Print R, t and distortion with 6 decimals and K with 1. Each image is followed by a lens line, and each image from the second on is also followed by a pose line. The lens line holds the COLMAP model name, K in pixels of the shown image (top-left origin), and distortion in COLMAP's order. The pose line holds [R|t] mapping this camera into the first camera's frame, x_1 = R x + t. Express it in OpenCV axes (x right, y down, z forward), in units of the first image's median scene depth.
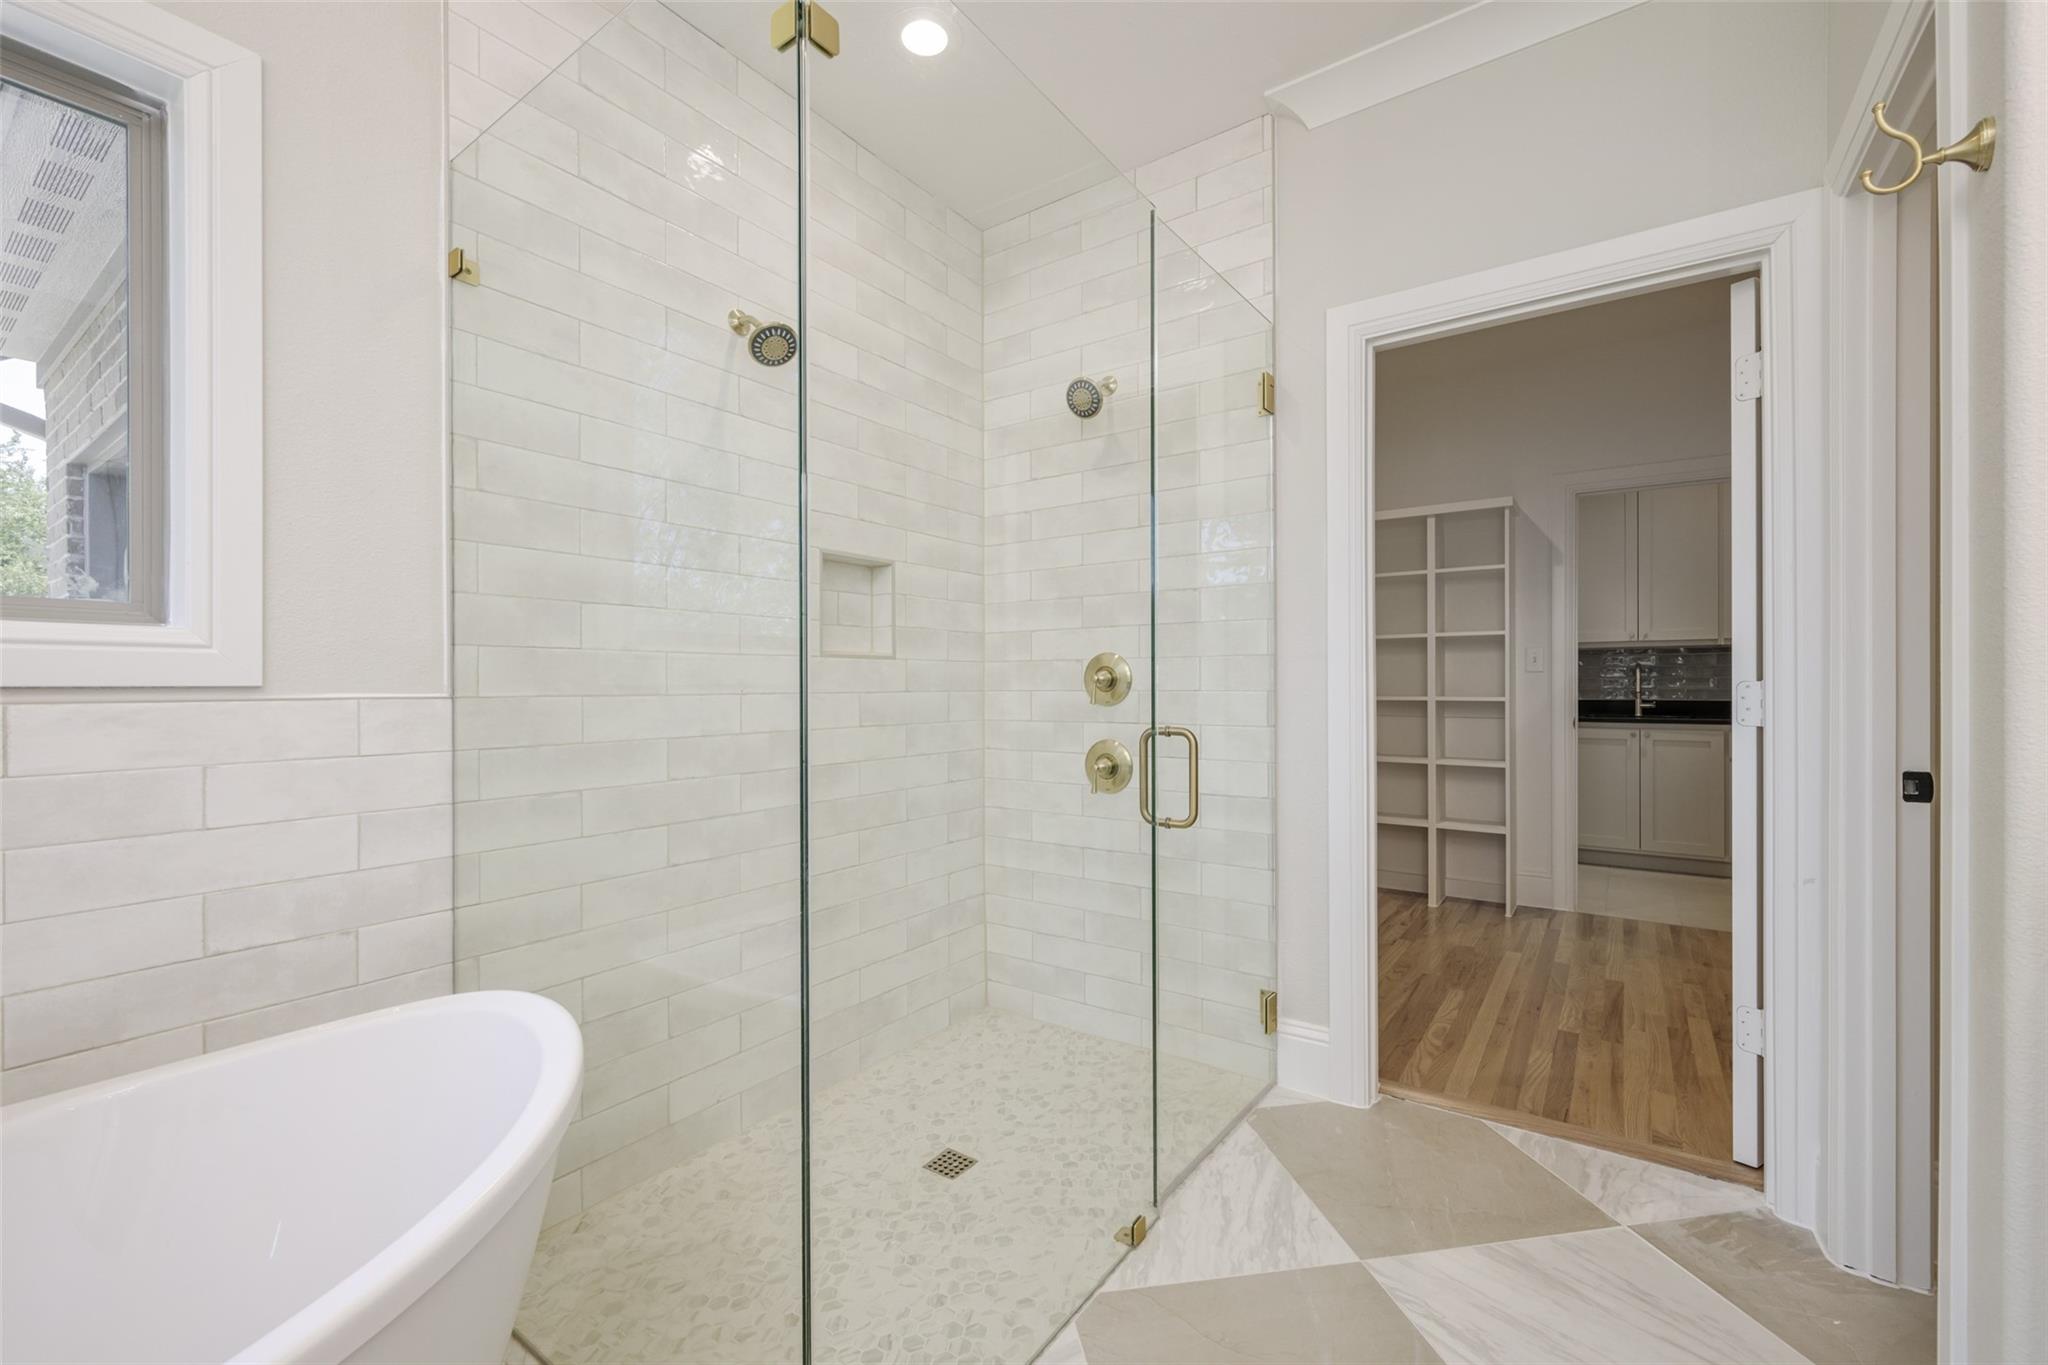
lens RADIAL K [[843.6, 0, 1012.7], [0, 843.6, 680.6], [0, 0, 1]] dist [0.002495, -0.001642]
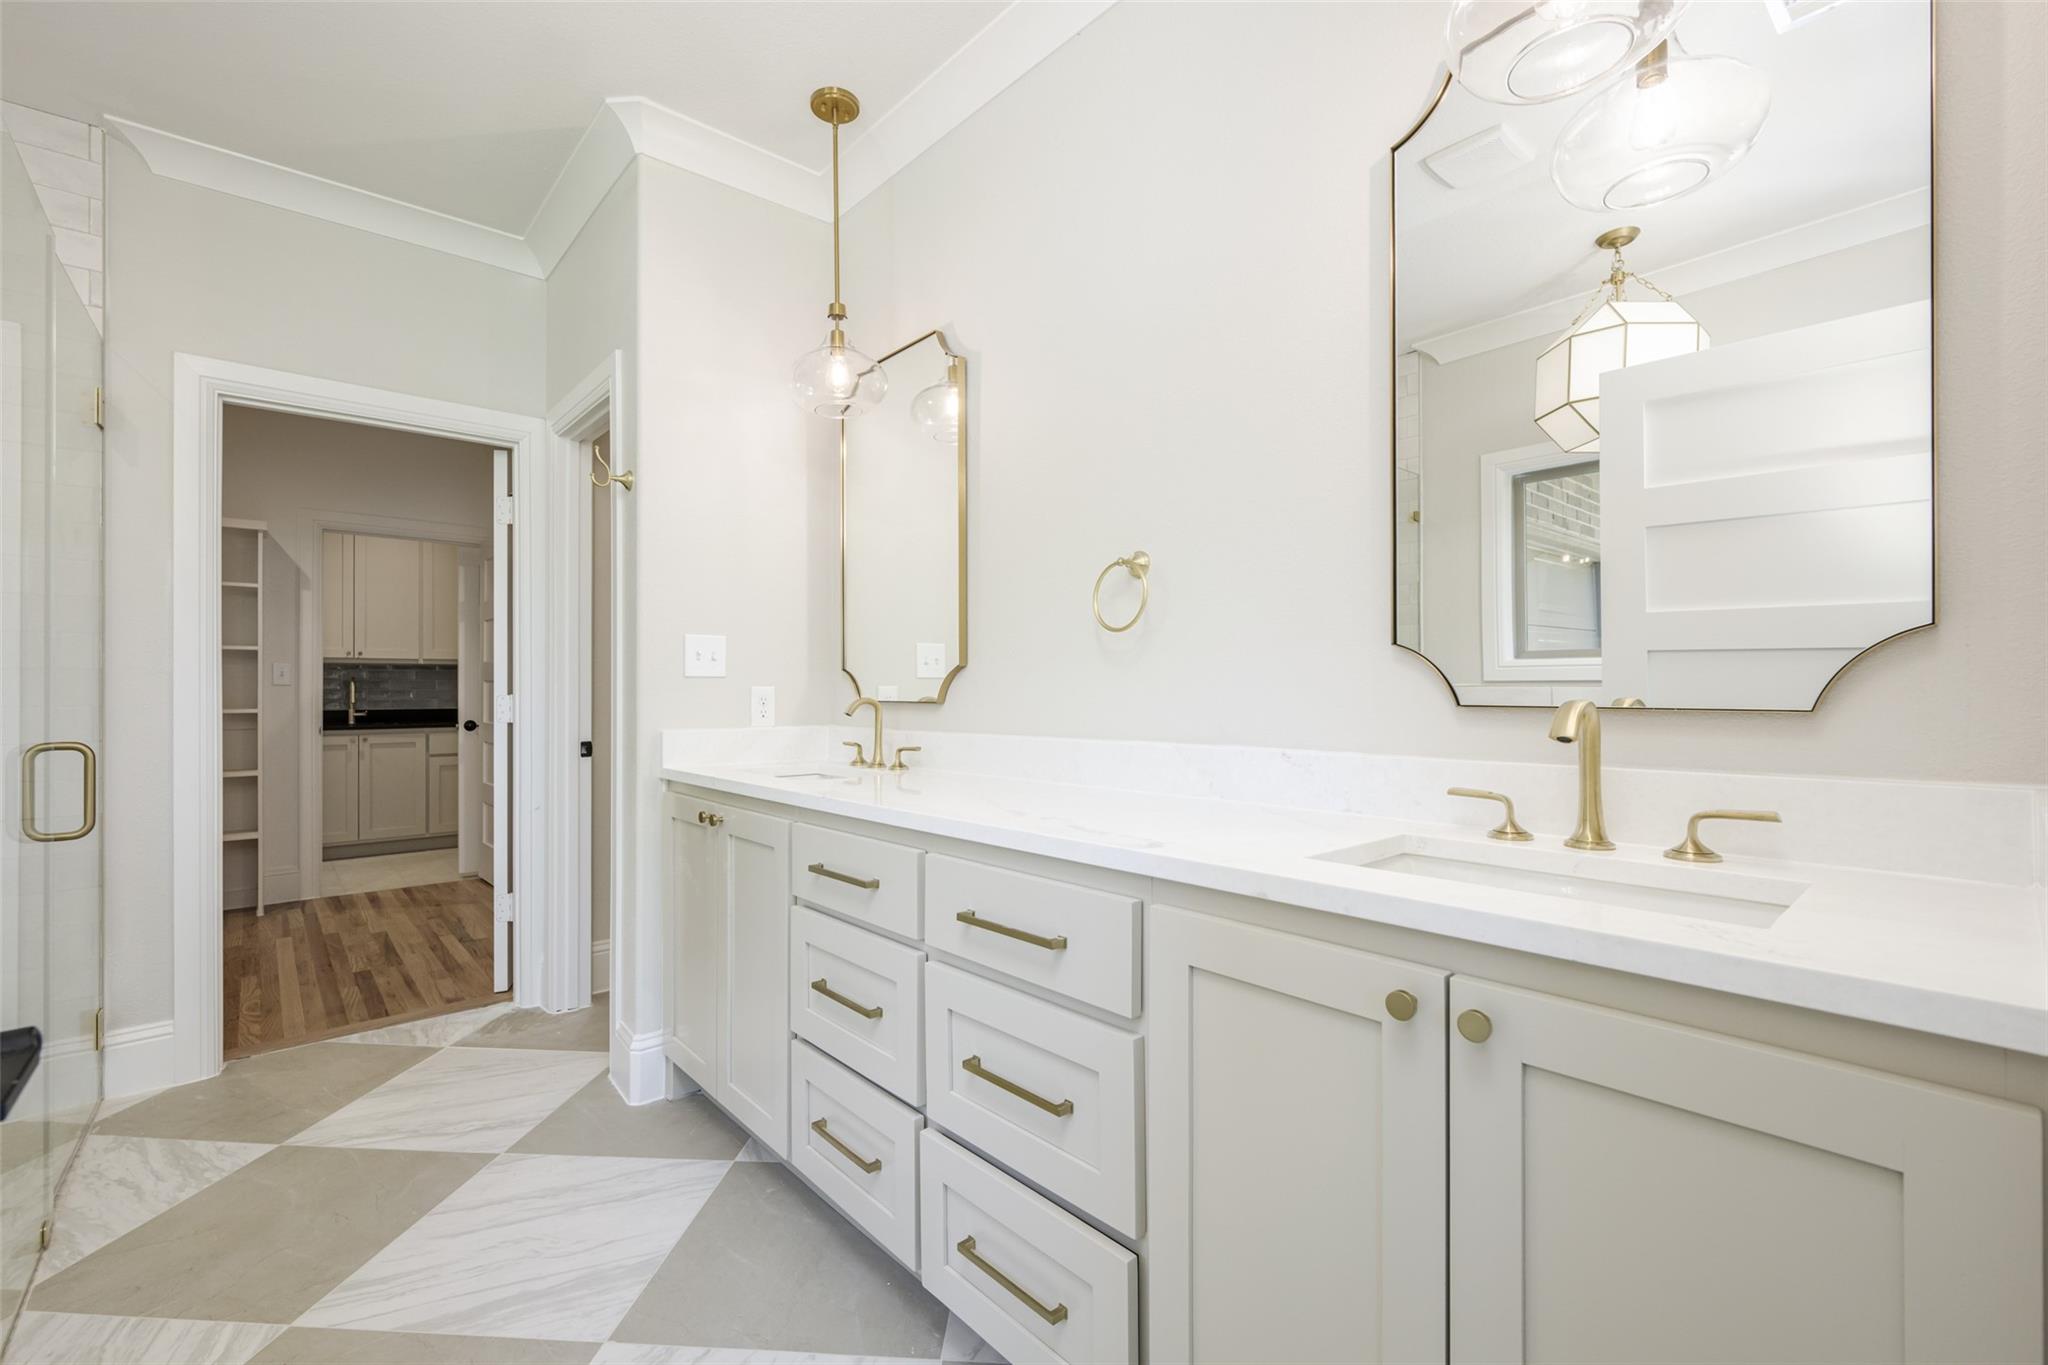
lens RADIAL K [[843.6, 0, 1016.5], [0, 843.6, 689.6], [0, 0, 1]] dist [0.002495, -0.001642]
pose [[0.210392, 0.002738, 0.977613, -0.437202], [-0.001257, 0.999996, -0.002530, -0.006228], [-0.977616, -0.000697, 0.210394, -0.266311]]
